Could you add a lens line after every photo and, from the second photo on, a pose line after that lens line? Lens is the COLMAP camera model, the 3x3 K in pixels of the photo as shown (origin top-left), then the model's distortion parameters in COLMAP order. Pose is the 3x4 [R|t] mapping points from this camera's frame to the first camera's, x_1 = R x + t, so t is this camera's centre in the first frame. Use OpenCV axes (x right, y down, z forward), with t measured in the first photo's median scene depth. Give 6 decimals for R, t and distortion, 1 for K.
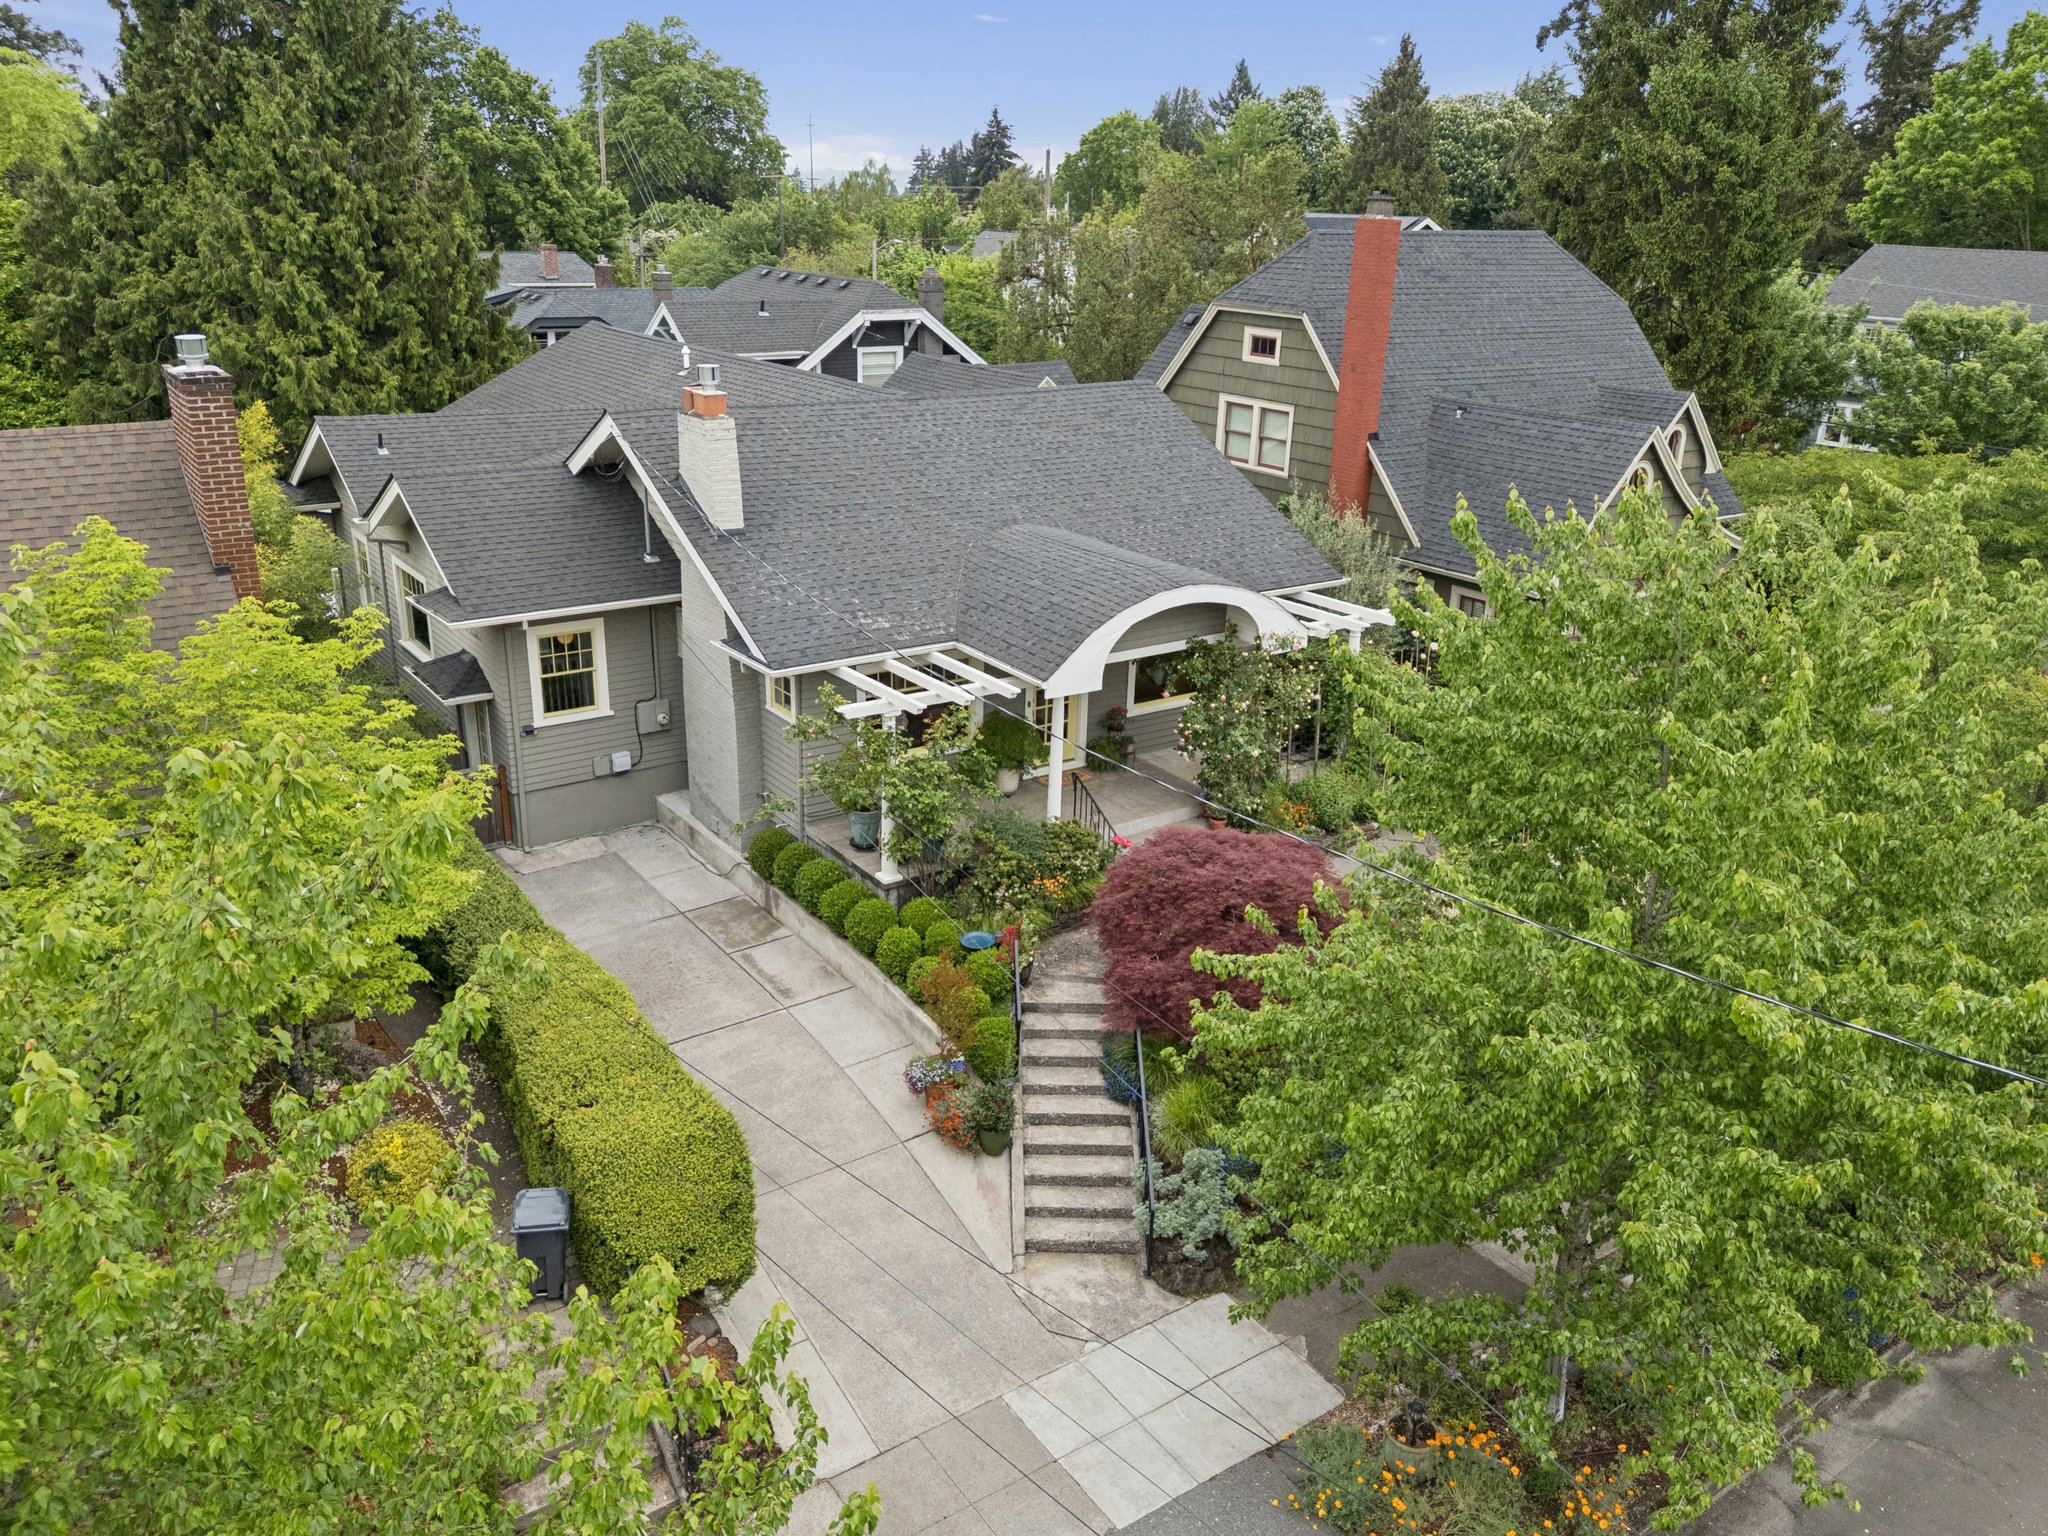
lens RADIAL K [[1563.5, 0, 1016.4], [0, 1563.5, 765.8], [0, 0, 1]] dist [0.067532, -0.047149]
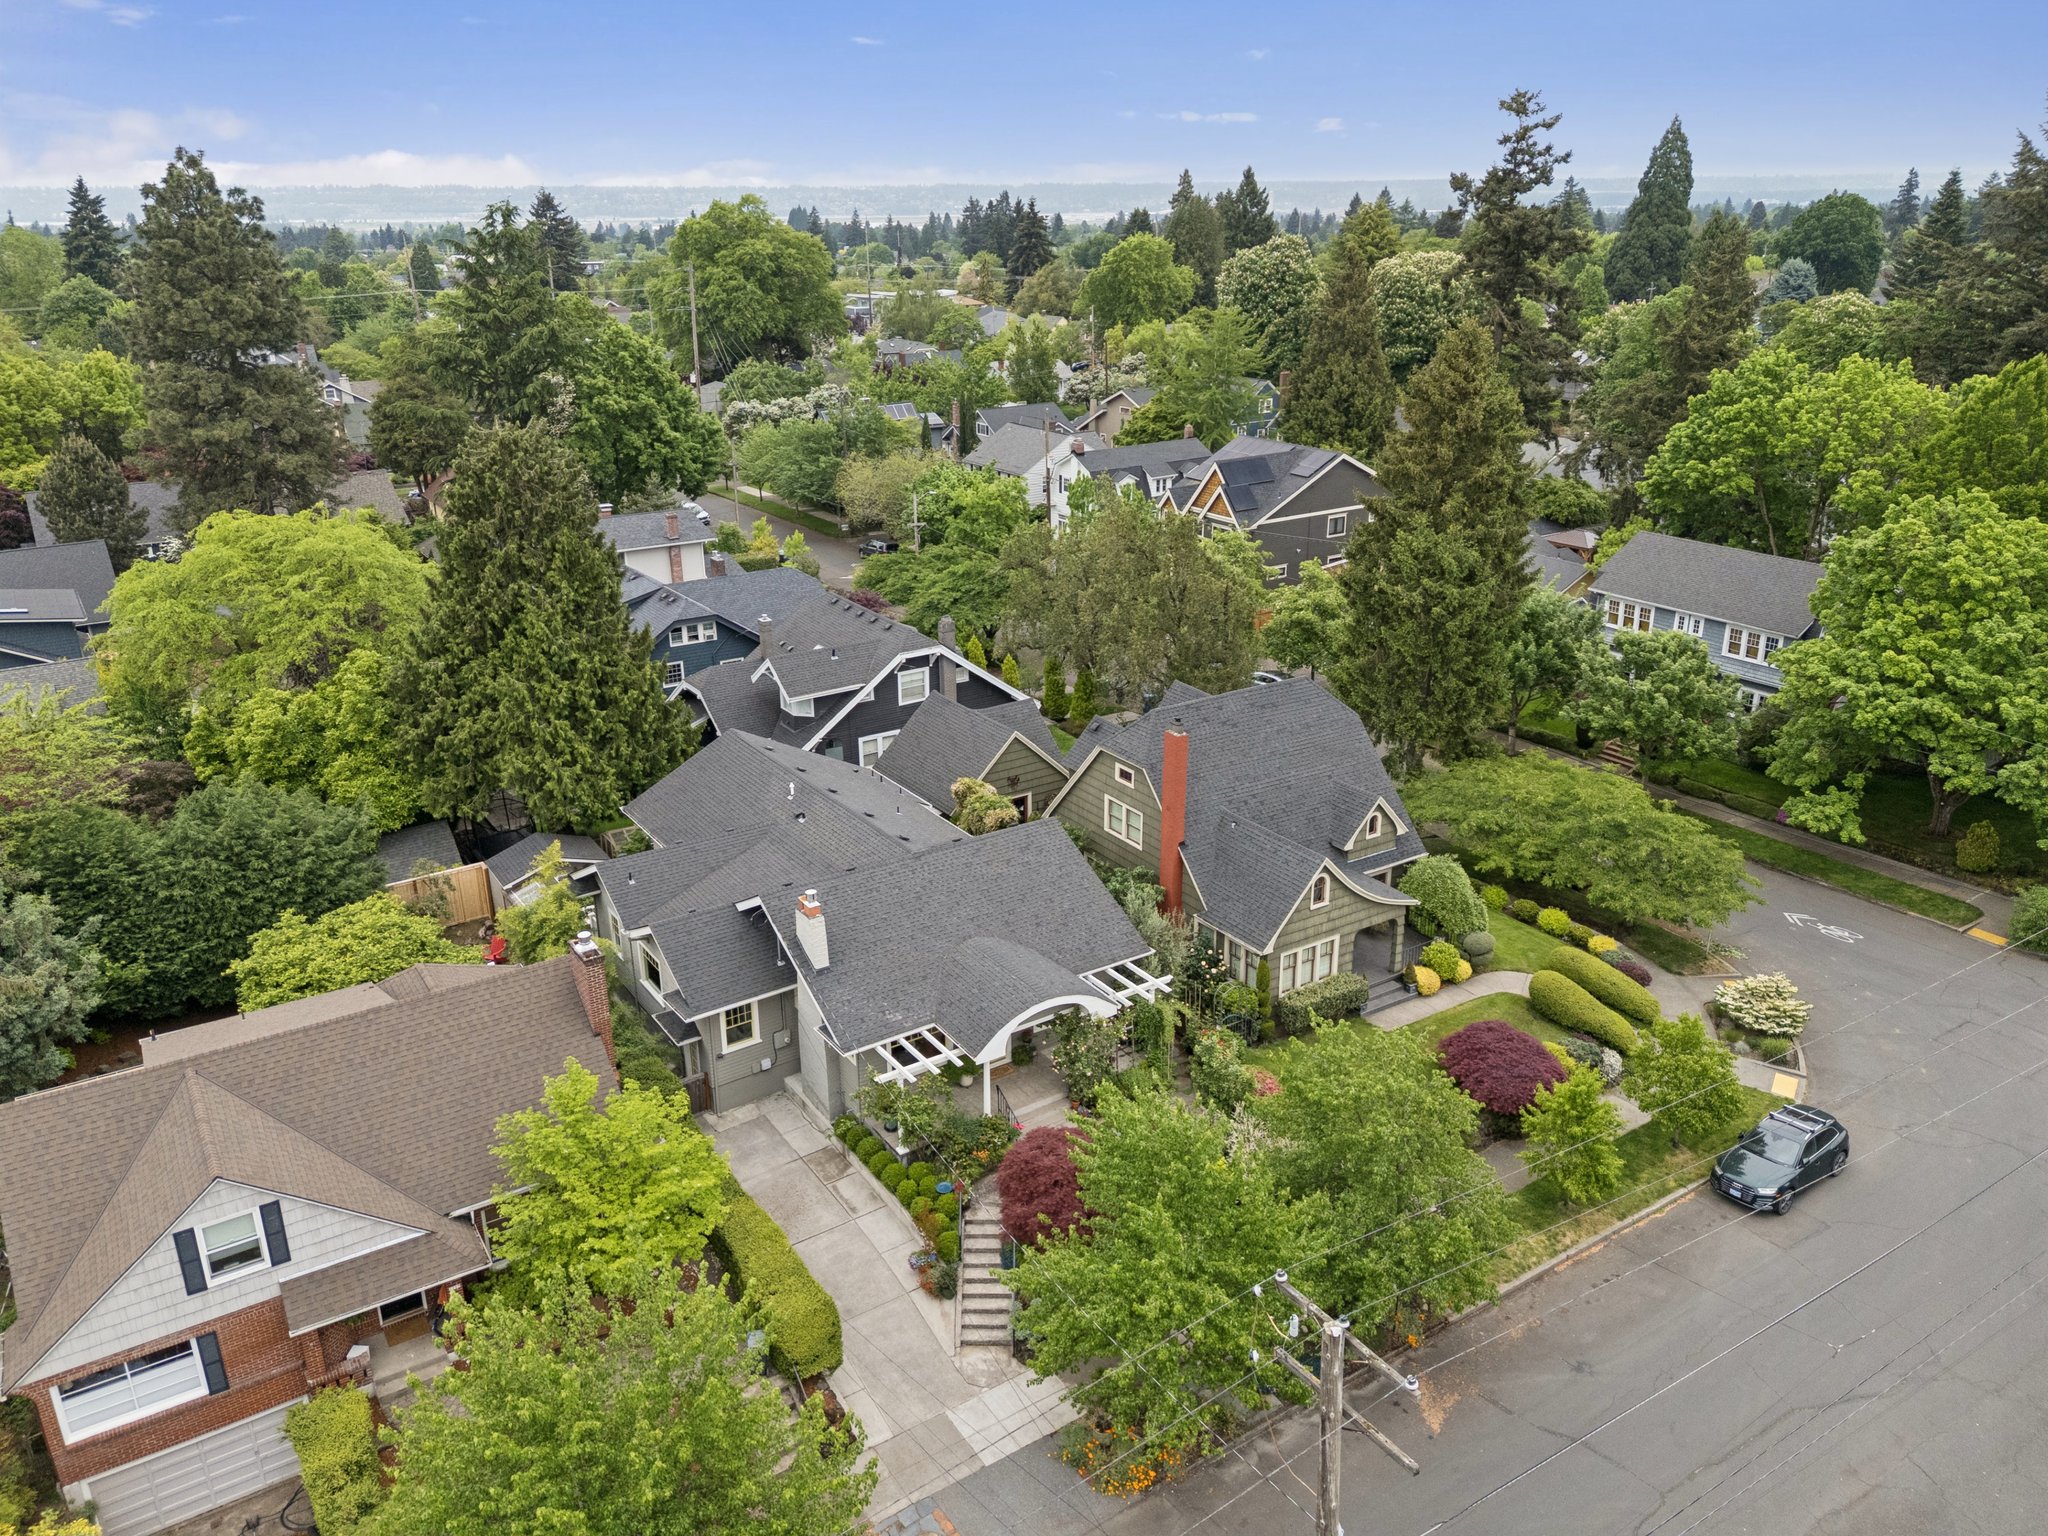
lens RADIAL K [[1488.3, 0, 1015.5], [0, 1488.3, 763.4], [0, 0, 1]] dist [0.072385, -0.078236]
pose [[0.998841, -0.024111, -0.041649, 0.137061], [0.024292, 0.999698, 0.003836, -0.376692], [0.041544, -0.004844, 0.999125, -0.811307]]
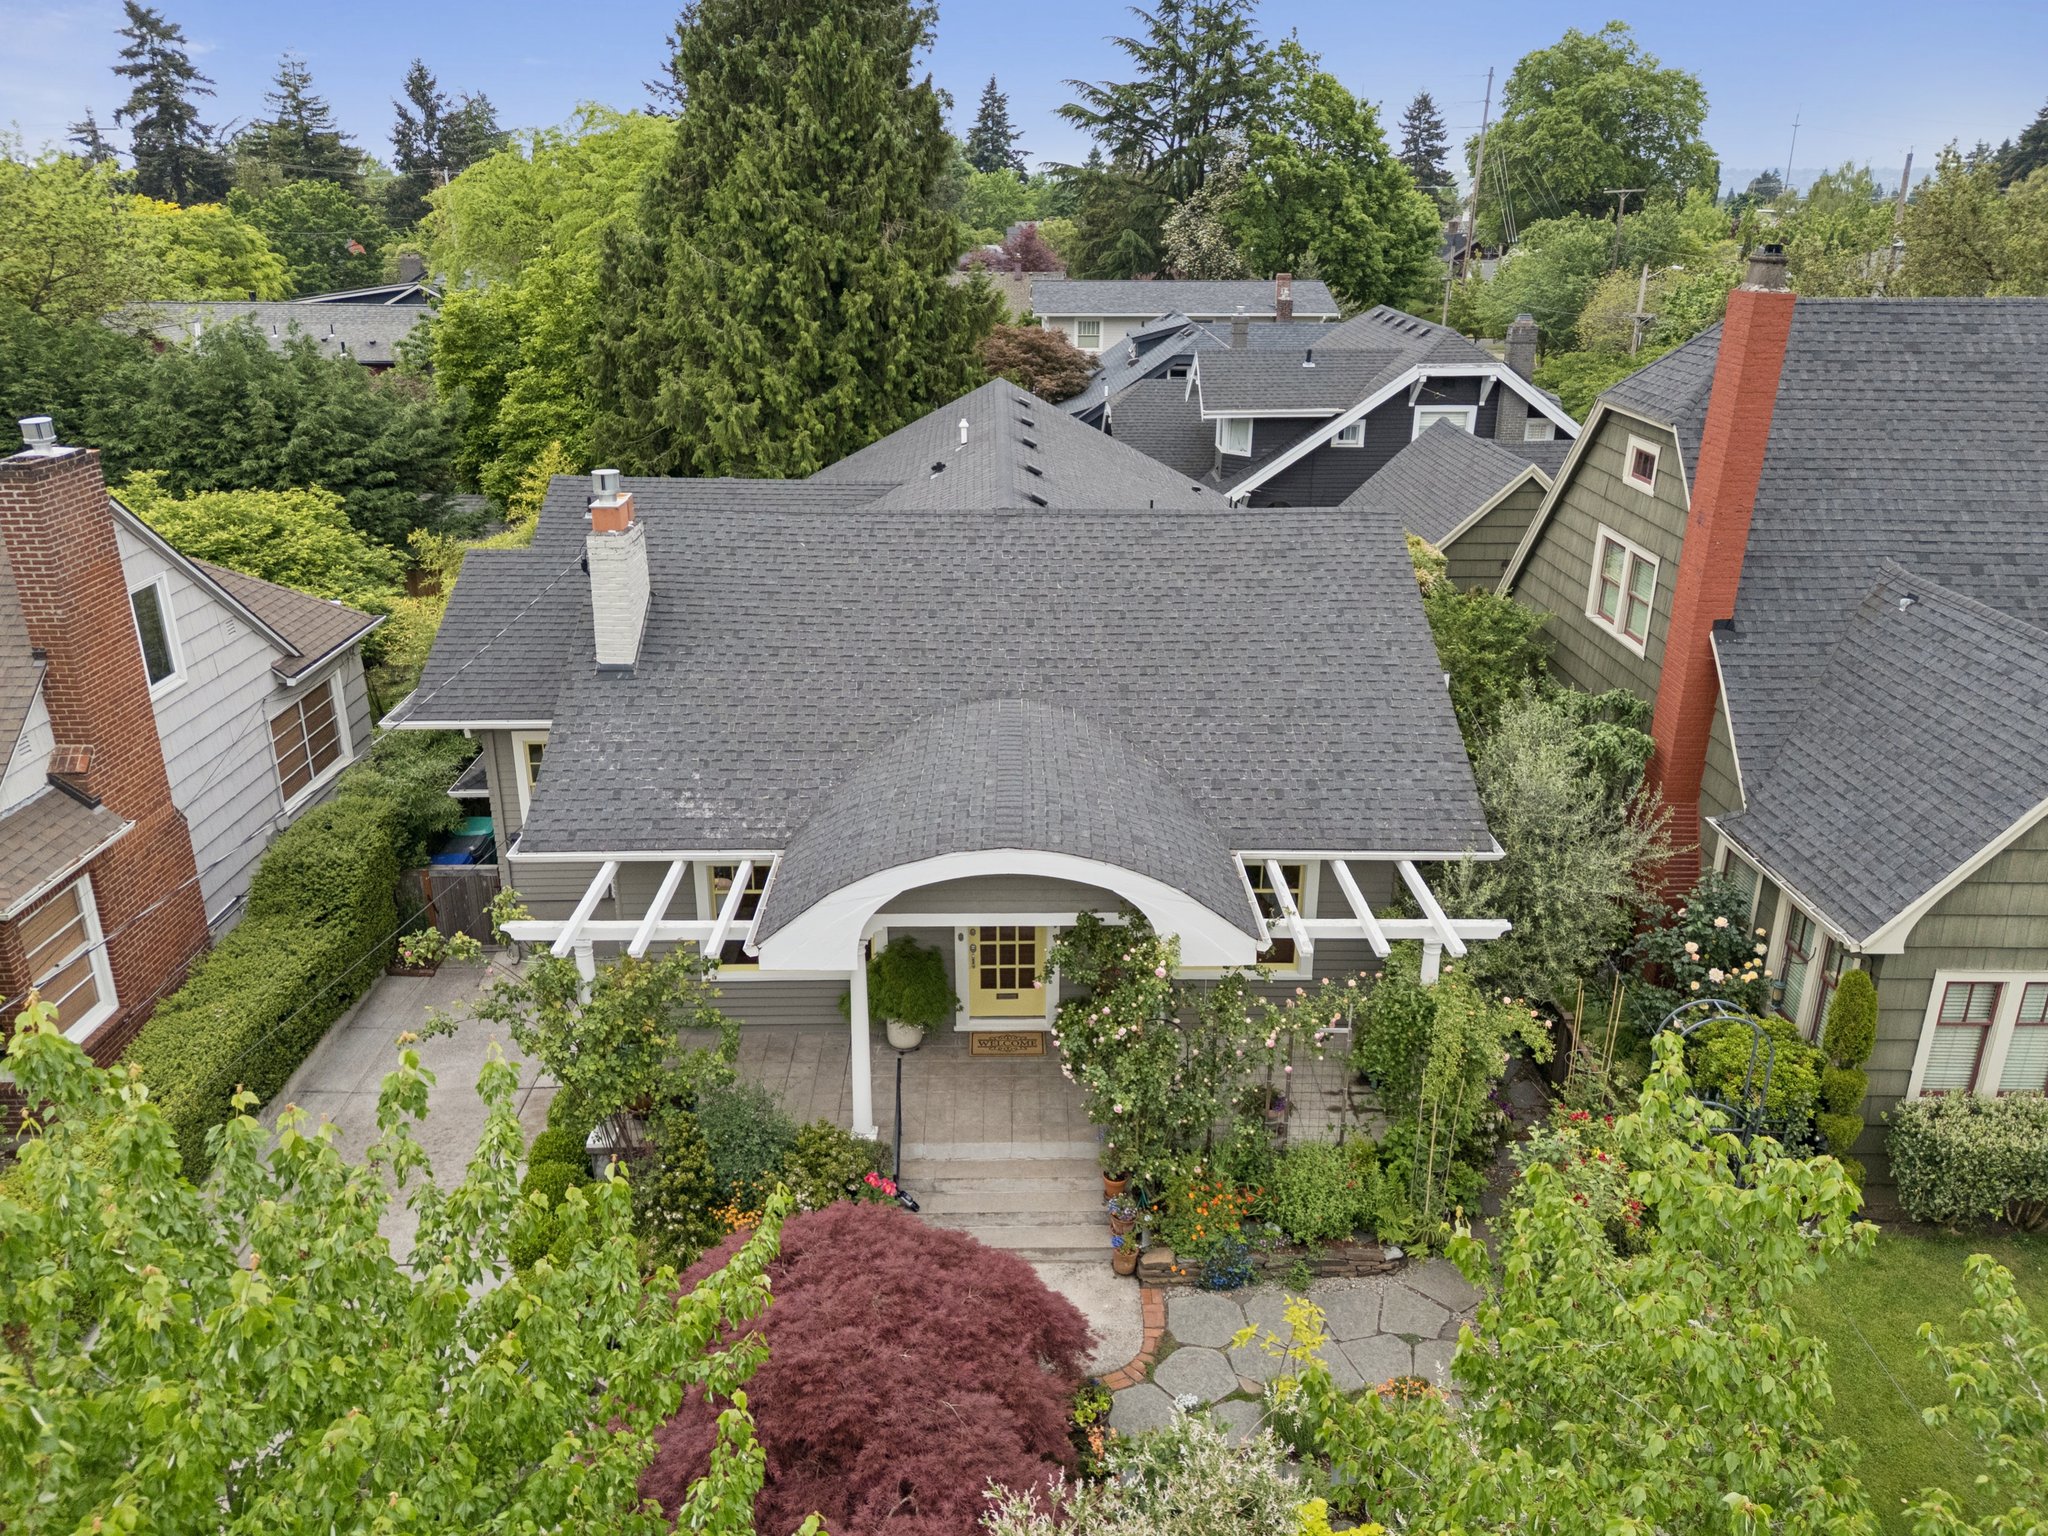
lens RADIAL K [[1506.4, 0, 1018.2], [0, 1506.4, 776.4], [0, 0, 1]] dist [0.068786, -0.065297]
pose [[0.830111, 0.184021, -0.526358, 0.396958], [-0.178063, 0.982032, 0.062509, -0.165568], [0.528403, 0.041835, 0.847962, 0.391390]]
